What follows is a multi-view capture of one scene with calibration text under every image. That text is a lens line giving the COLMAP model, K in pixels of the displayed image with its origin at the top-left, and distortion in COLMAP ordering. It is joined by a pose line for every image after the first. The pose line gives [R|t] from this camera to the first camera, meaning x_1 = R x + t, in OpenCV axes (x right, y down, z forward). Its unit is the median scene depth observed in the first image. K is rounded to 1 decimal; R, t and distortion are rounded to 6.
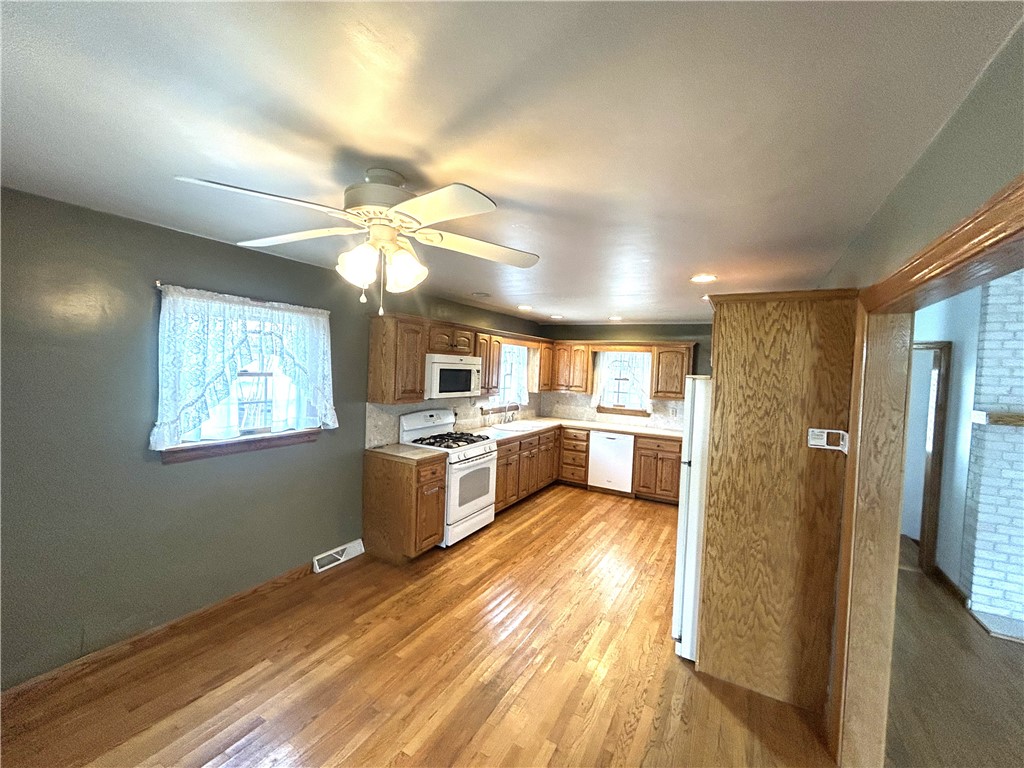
lens RADIAL K [[411.6, 0, 516.5], [0, 411.6, 385.6], [0, 0, 1]] dist [-0.000314, -0.000046]
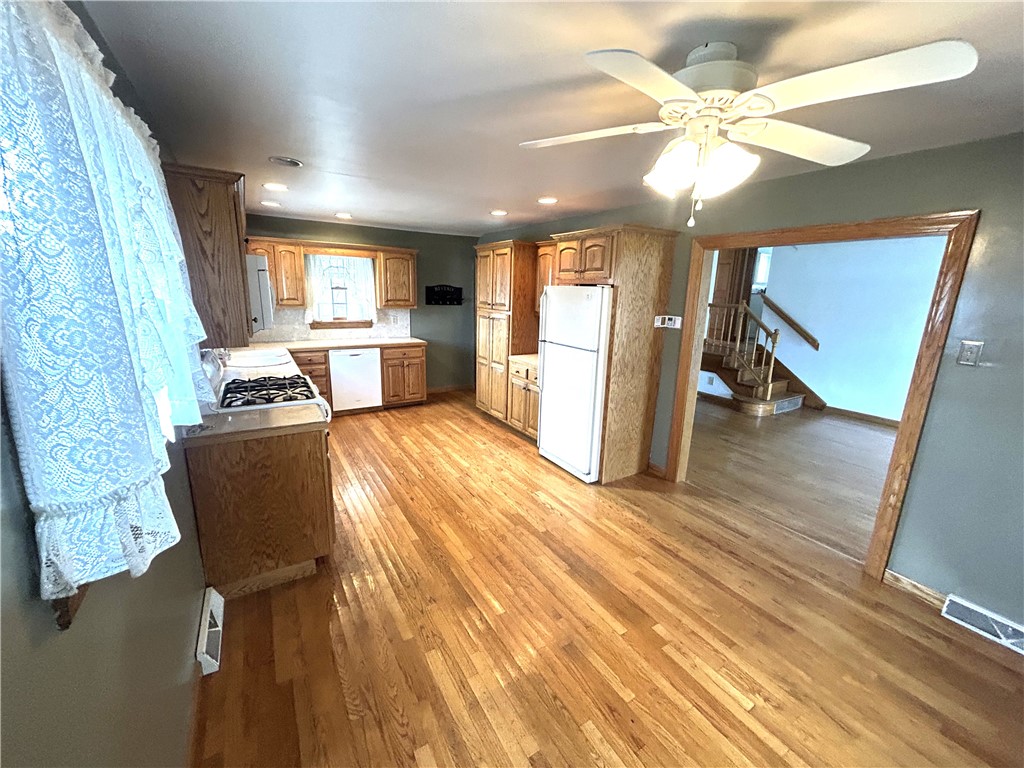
lens RADIAL K [[411.6, 0, 515.2], [0, 411.6, 381.8], [0, 0, 1]] dist [-0.000314, -0.000046]
pose [[0.486113, -0.221737, 0.845297, -0.490130], [0.031393, 0.971081, 0.236679, -0.024578], [-0.873332, -0.088517, 0.479016, 0.311988]]
